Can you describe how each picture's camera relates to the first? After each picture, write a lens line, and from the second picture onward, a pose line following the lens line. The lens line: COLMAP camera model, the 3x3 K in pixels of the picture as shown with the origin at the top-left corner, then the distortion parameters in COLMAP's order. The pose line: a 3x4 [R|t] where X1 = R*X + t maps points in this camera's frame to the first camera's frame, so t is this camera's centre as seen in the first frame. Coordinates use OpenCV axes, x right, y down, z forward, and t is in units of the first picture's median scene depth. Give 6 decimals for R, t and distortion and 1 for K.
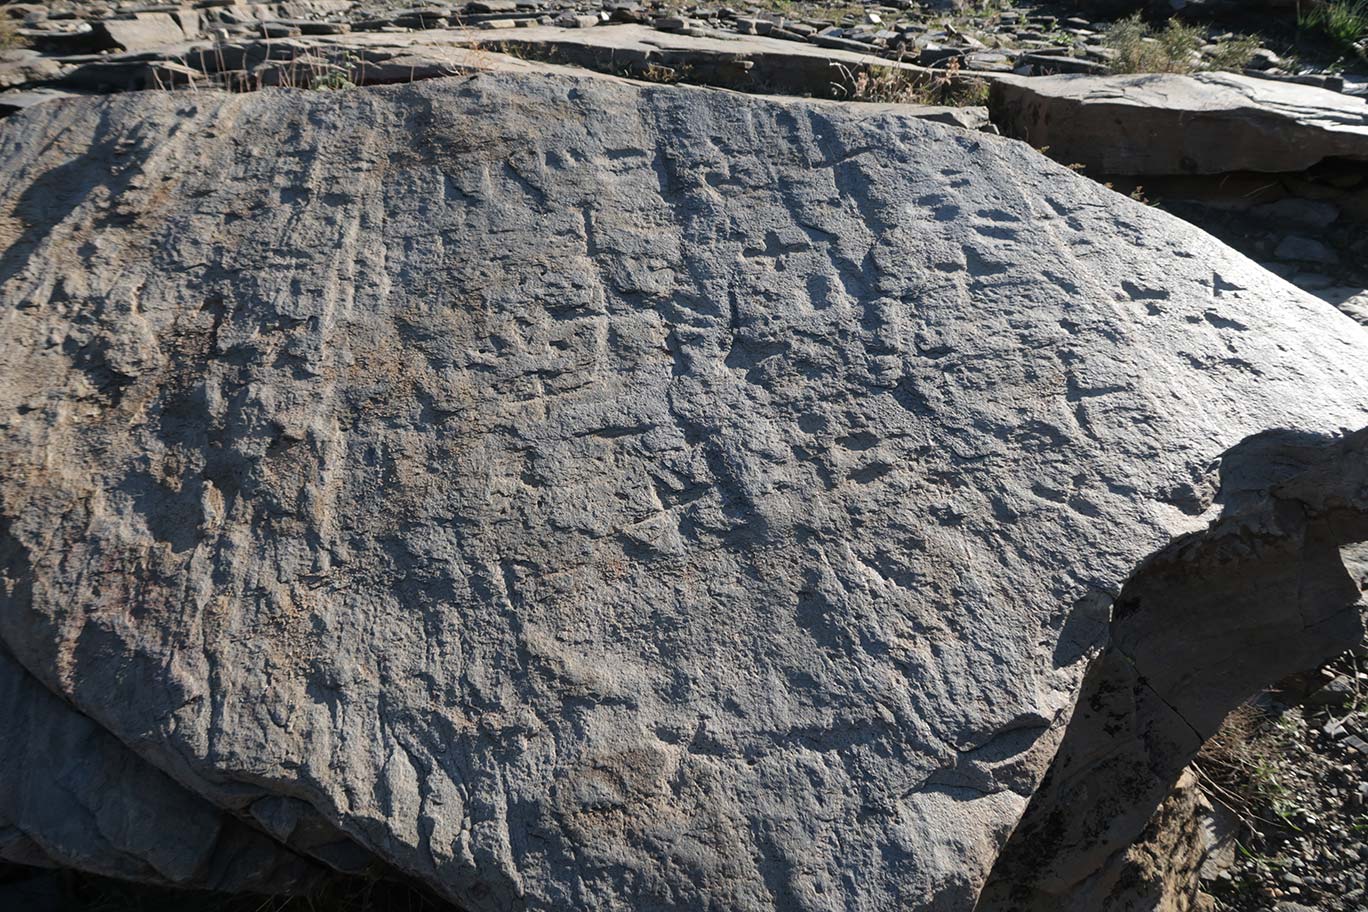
lens RADIAL K [[937.9, 0, 685.6], [0, 937.9, 452.4], [0, 0, 1]] dist [-0.020243, 0.001088]
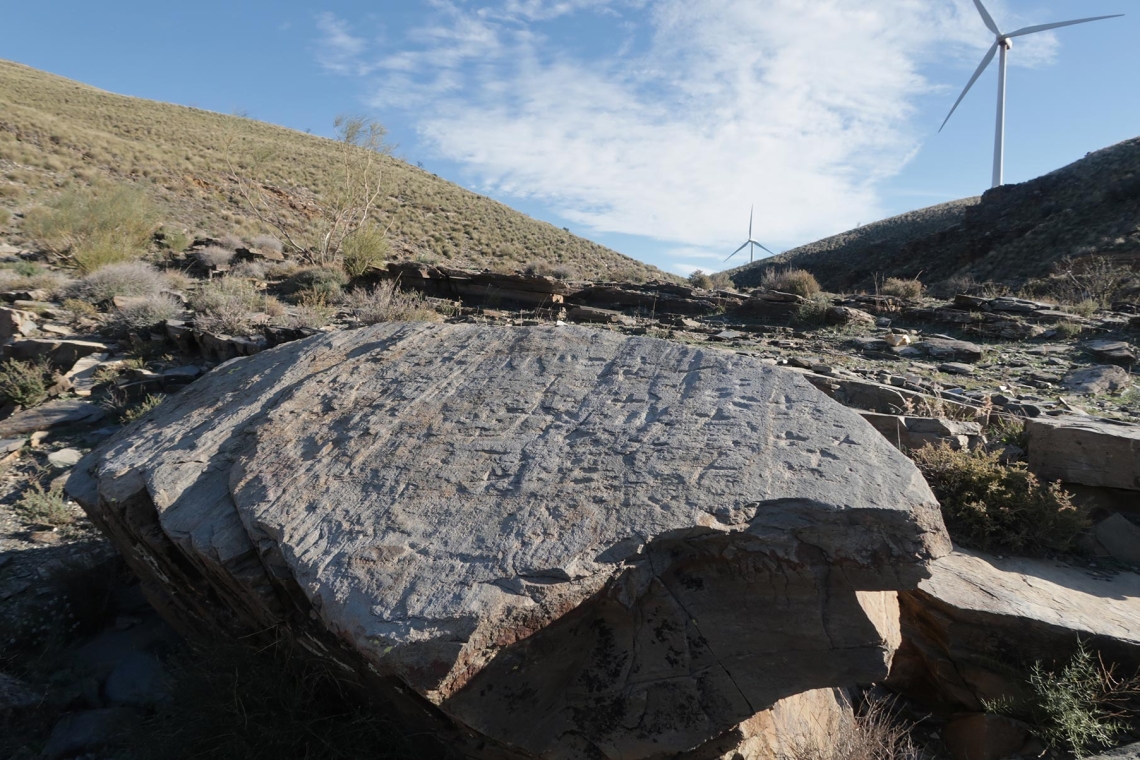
lens RADIAL K [[781.5, 0, 570.7], [0, 781.5, 379.6], [0, 0, 1]] dist [-0.020243, 0.001088]
pose [[0.874623, 0.117745, -0.470288, 1.017339], [-0.310942, 0.880495, -0.357831, 0.469416], [0.371954, 0.459200, 0.806713, -0.417560]]
